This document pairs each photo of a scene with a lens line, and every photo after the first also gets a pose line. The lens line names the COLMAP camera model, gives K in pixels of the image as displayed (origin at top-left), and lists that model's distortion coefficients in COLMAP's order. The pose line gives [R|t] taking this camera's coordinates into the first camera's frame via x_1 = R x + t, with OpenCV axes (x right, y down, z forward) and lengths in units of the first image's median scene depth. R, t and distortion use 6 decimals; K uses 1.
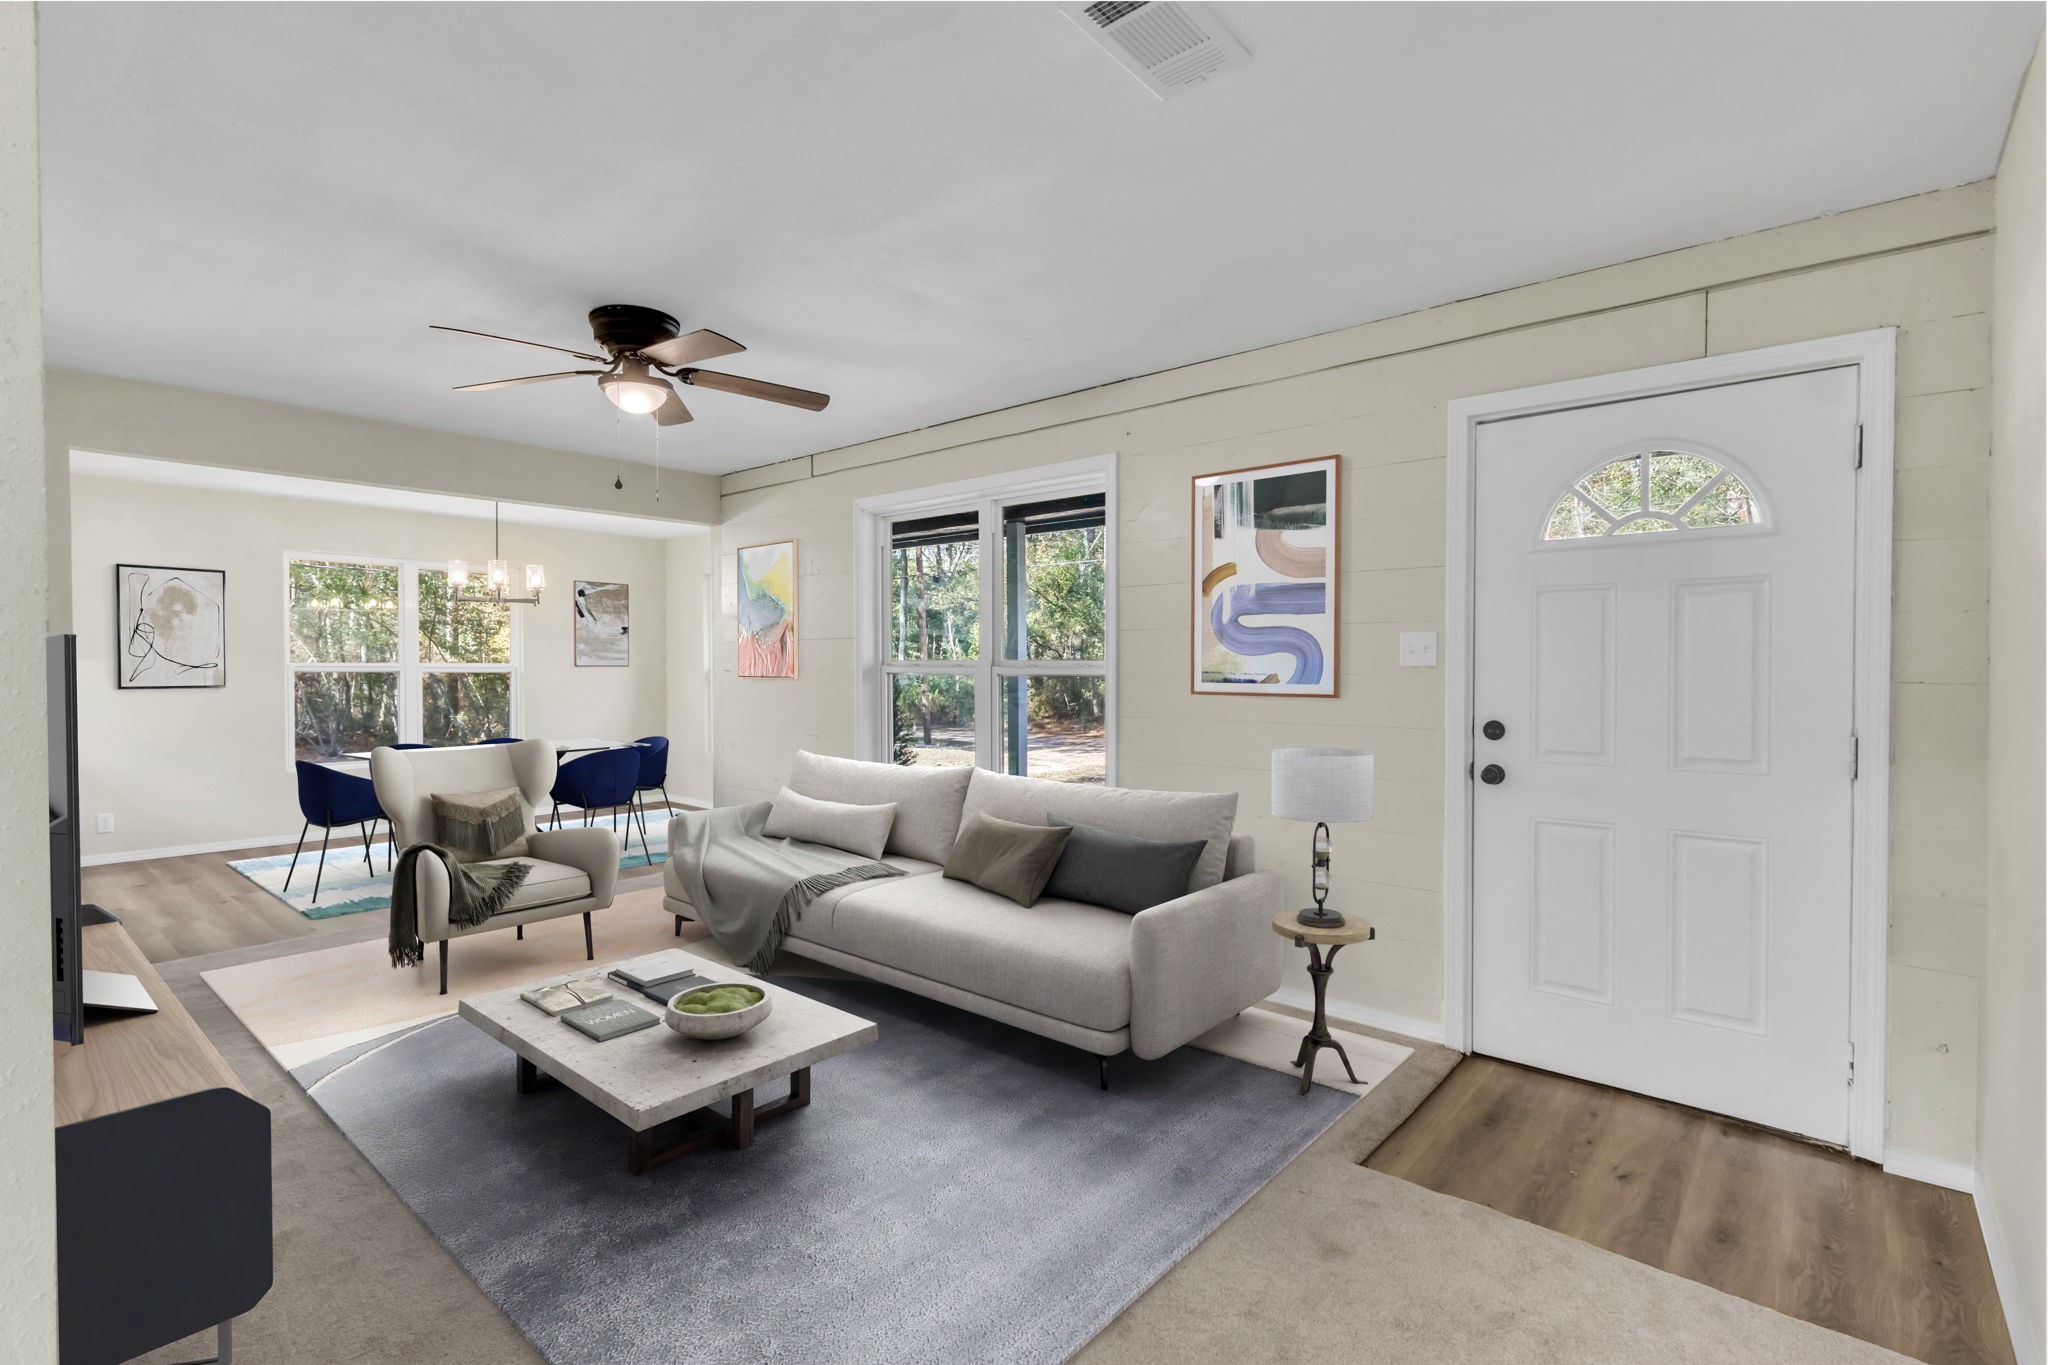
lens RADIAL K [[938.3, 0, 1024.0], [0, 938.3, 682.5], [0, 0, 1]] dist [0.002920, 0.000989]
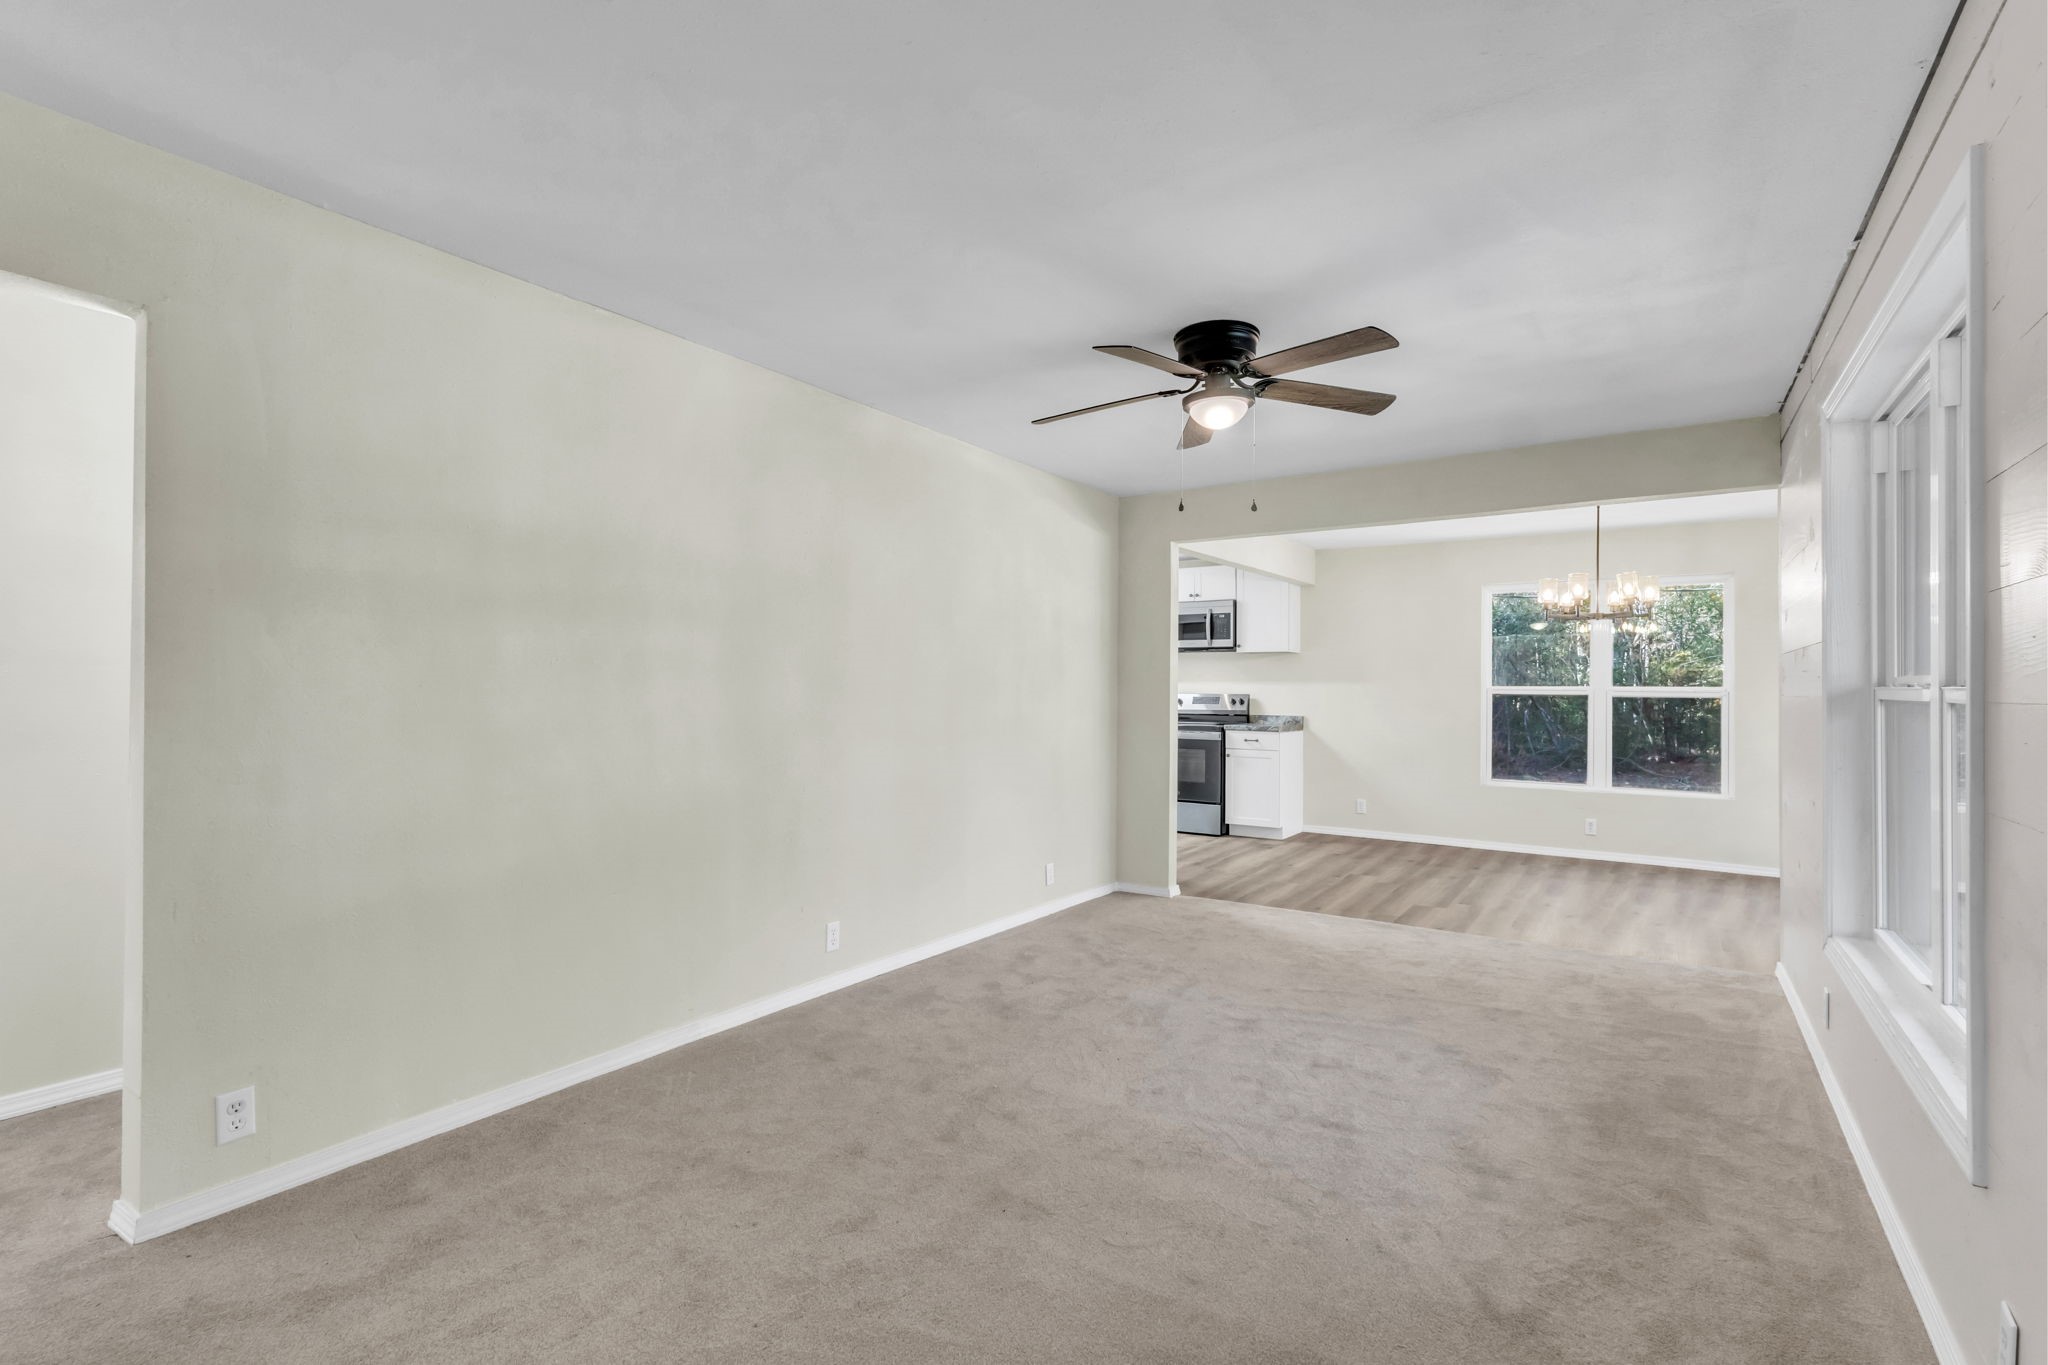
lens RADIAL K [[938.3, 0, 1024.0], [0, 938.3, 682.5], [0, 0, 1]] dist [0.002920, 0.000989]
pose [[0.109665, -0.004010, -0.993961, 0.350596], [-0.024497, 0.999677, -0.006736, -0.004456], [0.993667, 0.025087, 0.109531, 0.437210]]
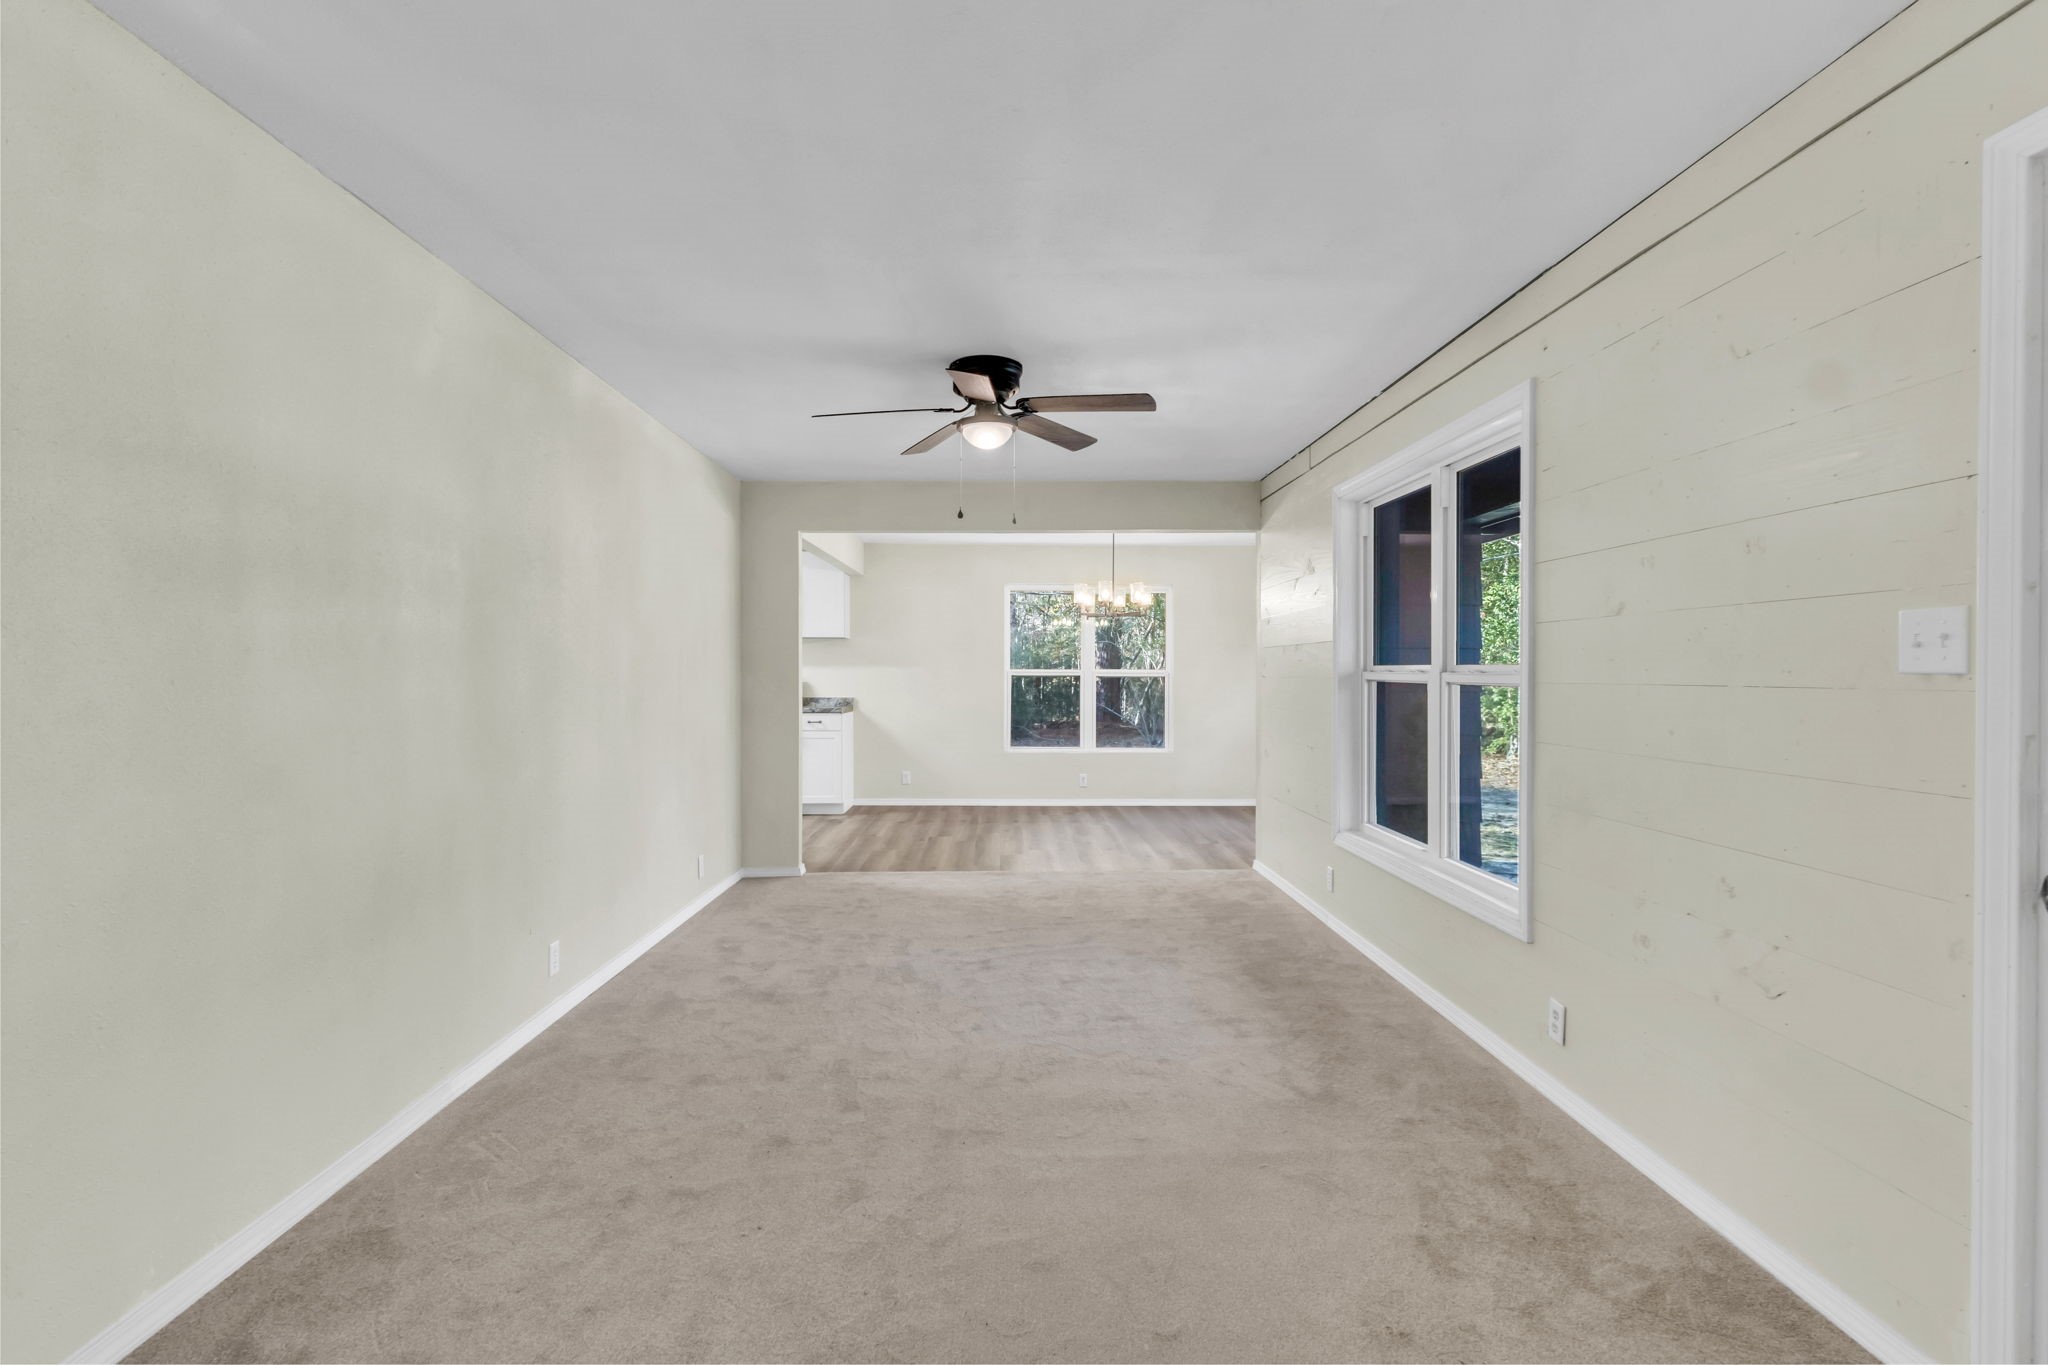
lens RADIAL K [[938.3, 0, 1024.0], [0, 938.3, 682.5], [0, 0, 1]] dist [0.002920, 0.000989]
pose [[0.661617, 0.010887, -0.749763, 0.300931], [-0.016051, 0.999871, 0.000355, -0.002961], [0.749671, 0.011800, 0.661706, 0.178699]]
